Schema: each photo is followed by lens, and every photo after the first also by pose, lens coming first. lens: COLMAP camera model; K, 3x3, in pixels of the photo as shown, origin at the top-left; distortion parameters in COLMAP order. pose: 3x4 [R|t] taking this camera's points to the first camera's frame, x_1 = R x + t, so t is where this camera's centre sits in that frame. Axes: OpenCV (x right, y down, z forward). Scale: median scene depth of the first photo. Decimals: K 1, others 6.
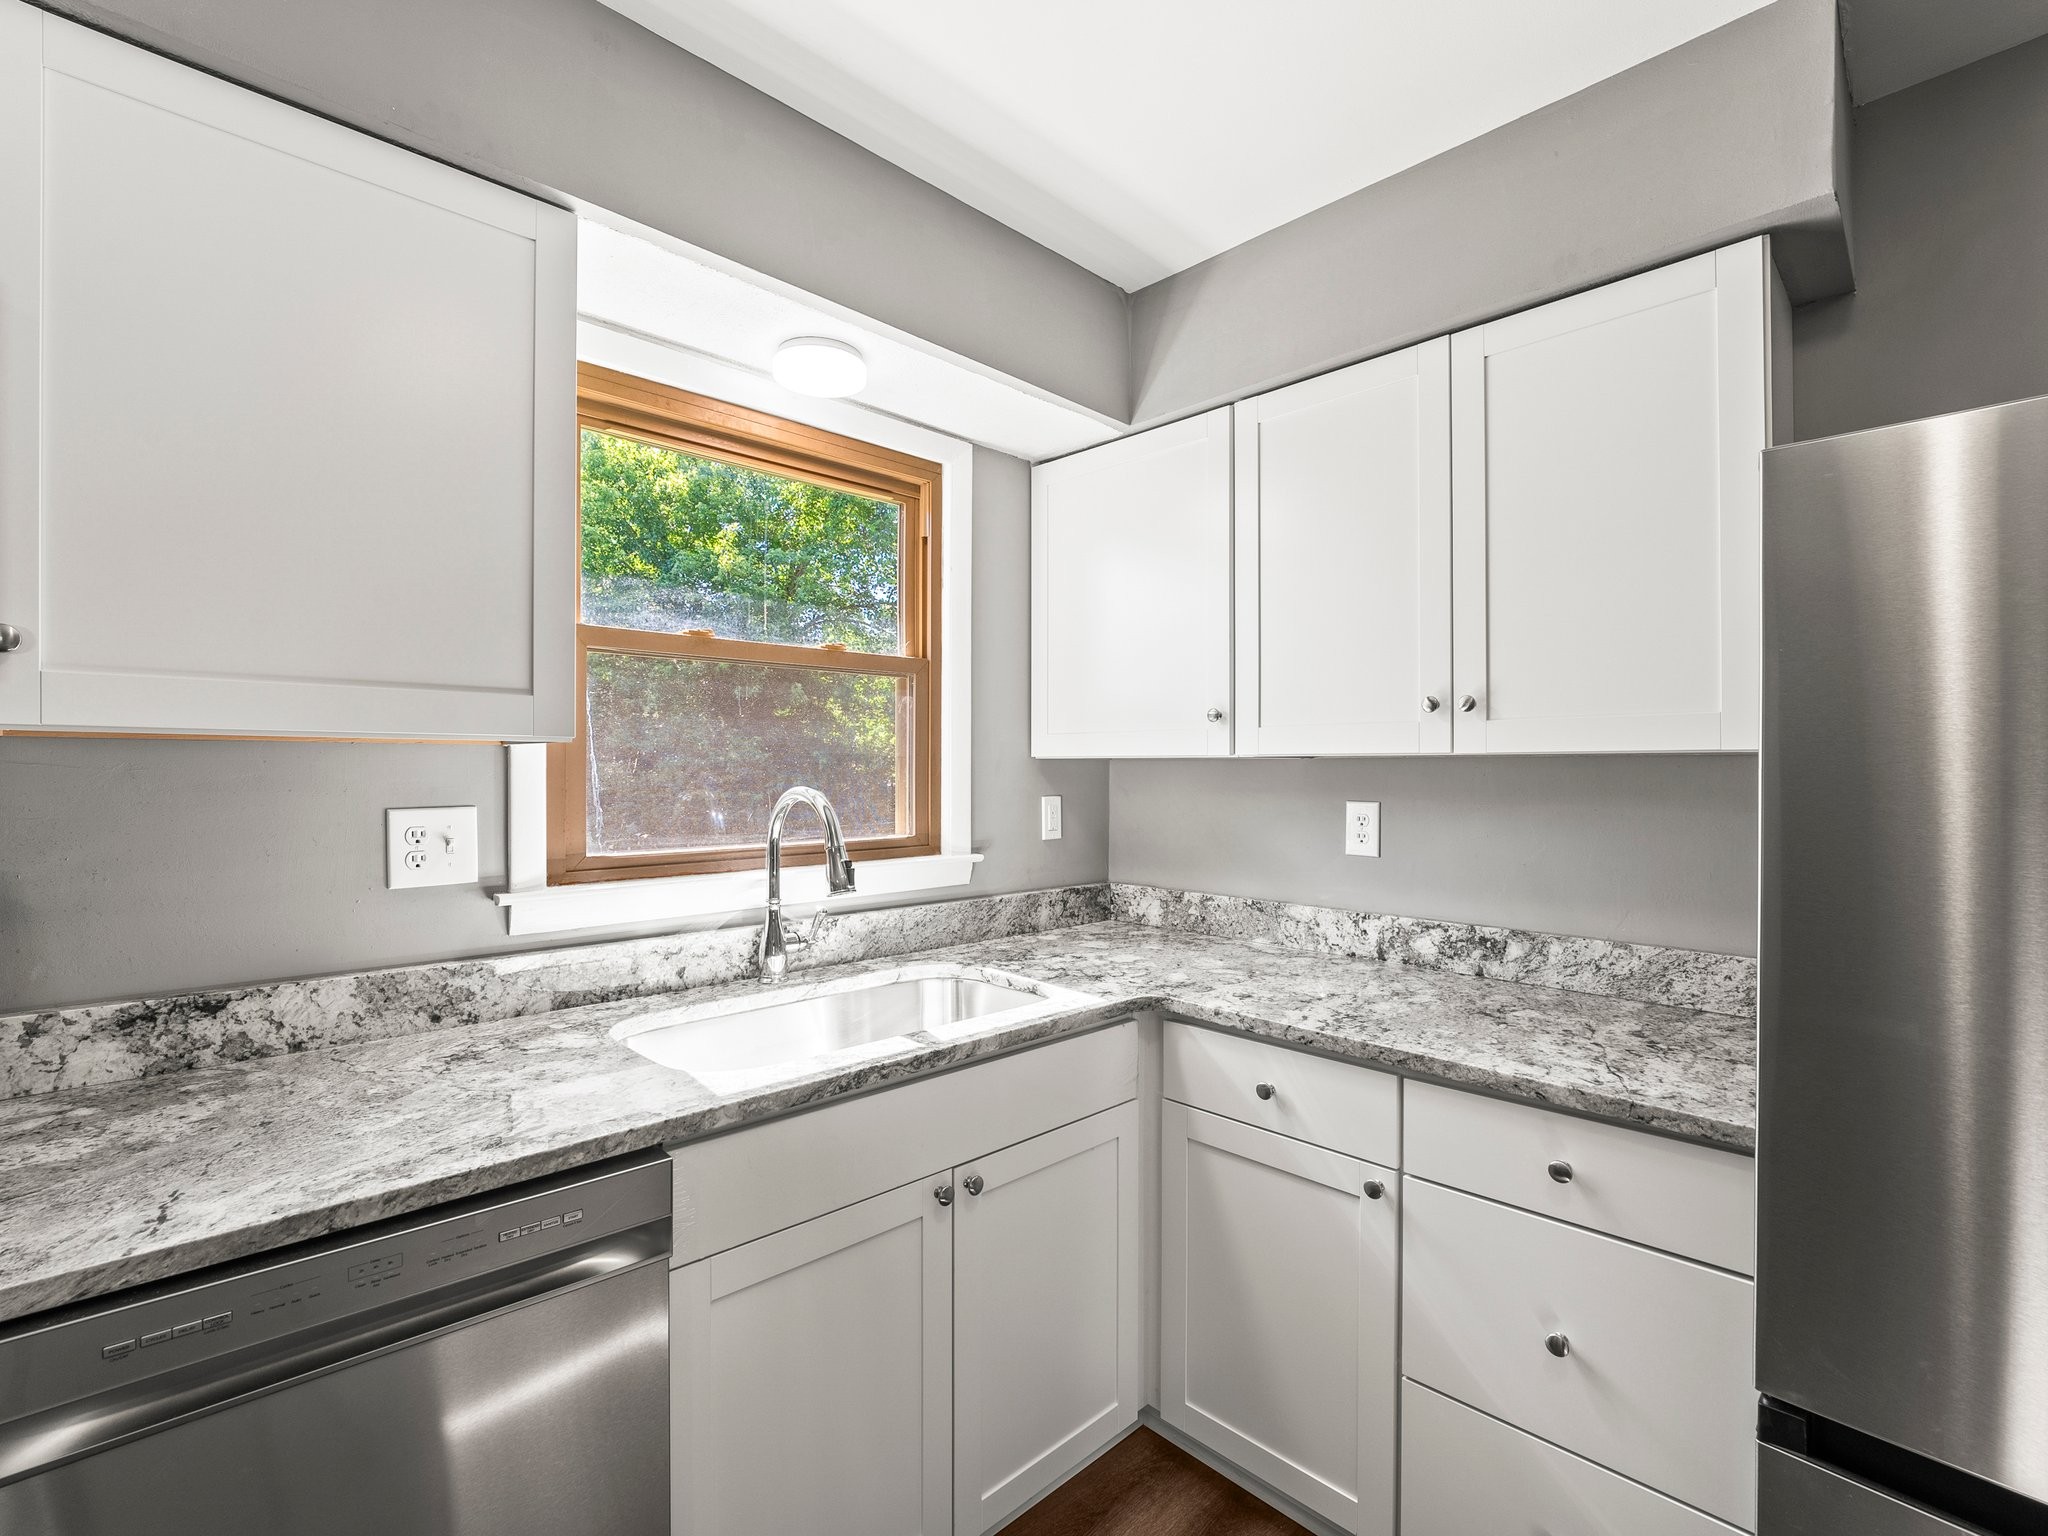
lens RADIAL K [[944.7, 0, 1014.6], [0, 944.7, 768.3], [0, 0, 1]] dist [-0.021635, 0.002124]
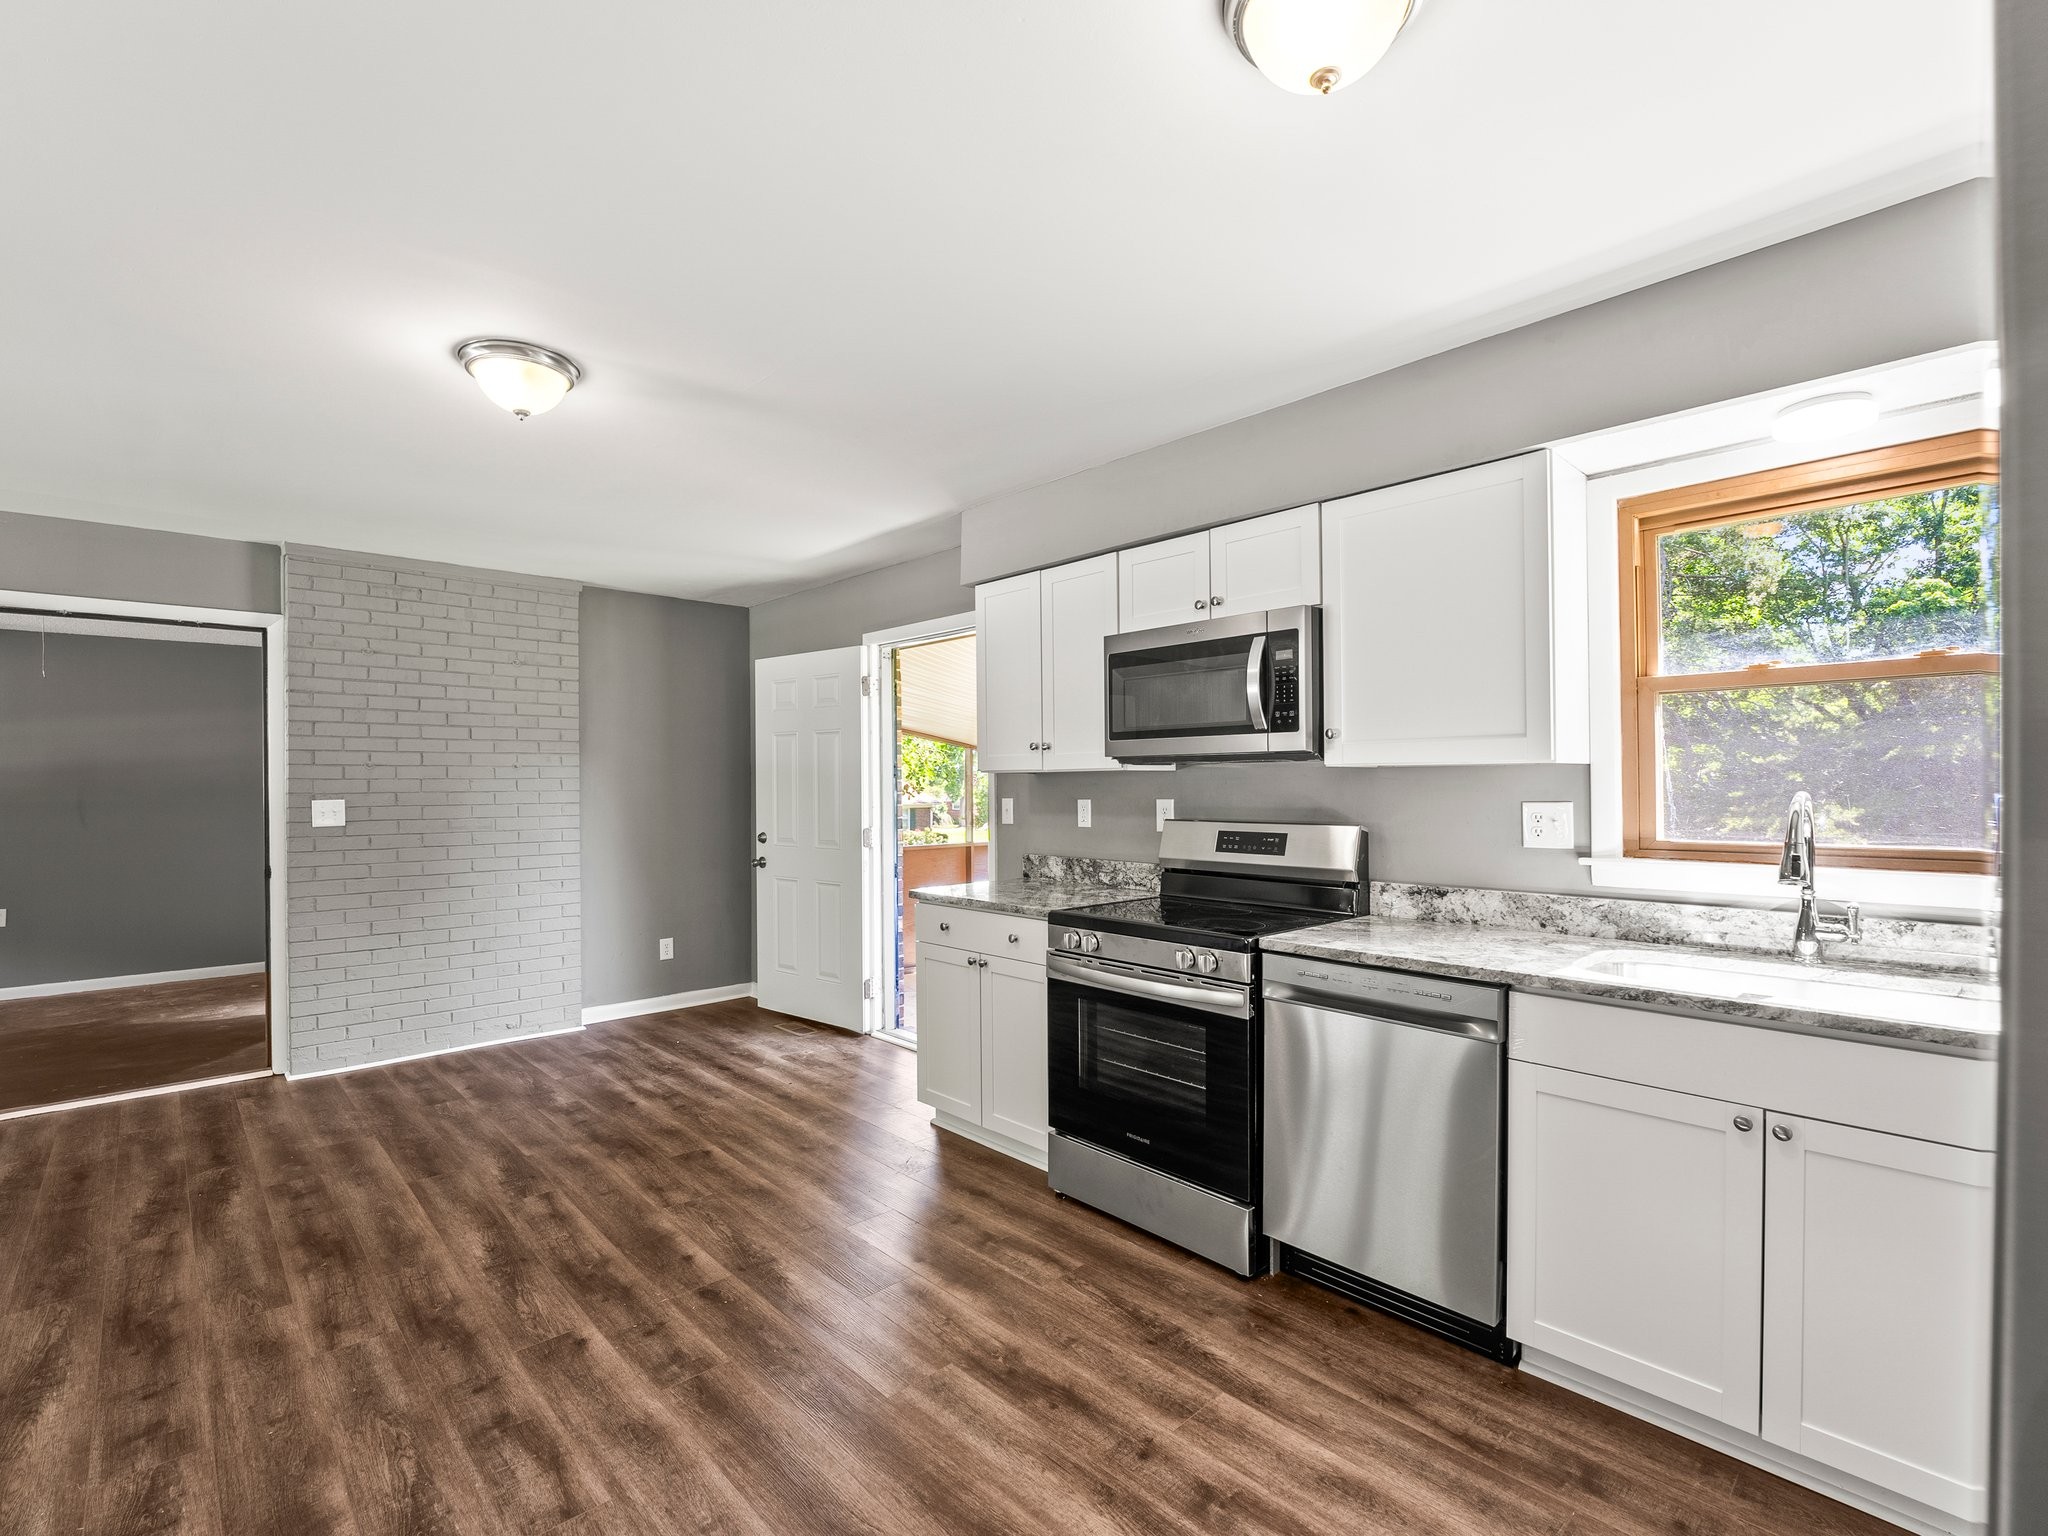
lens RADIAL K [[944.7, 0, 1027.9], [0, 944.7, 779.2], [0, 0, 1]] dist [-0.021635, 0.002124]
pose [[-0.002287, -0.006275, -0.999978, 0.934788], [0.004397, 0.999971, -0.006285, 0.006282], [0.999988, -0.004411, -0.002259, 0.055015]]
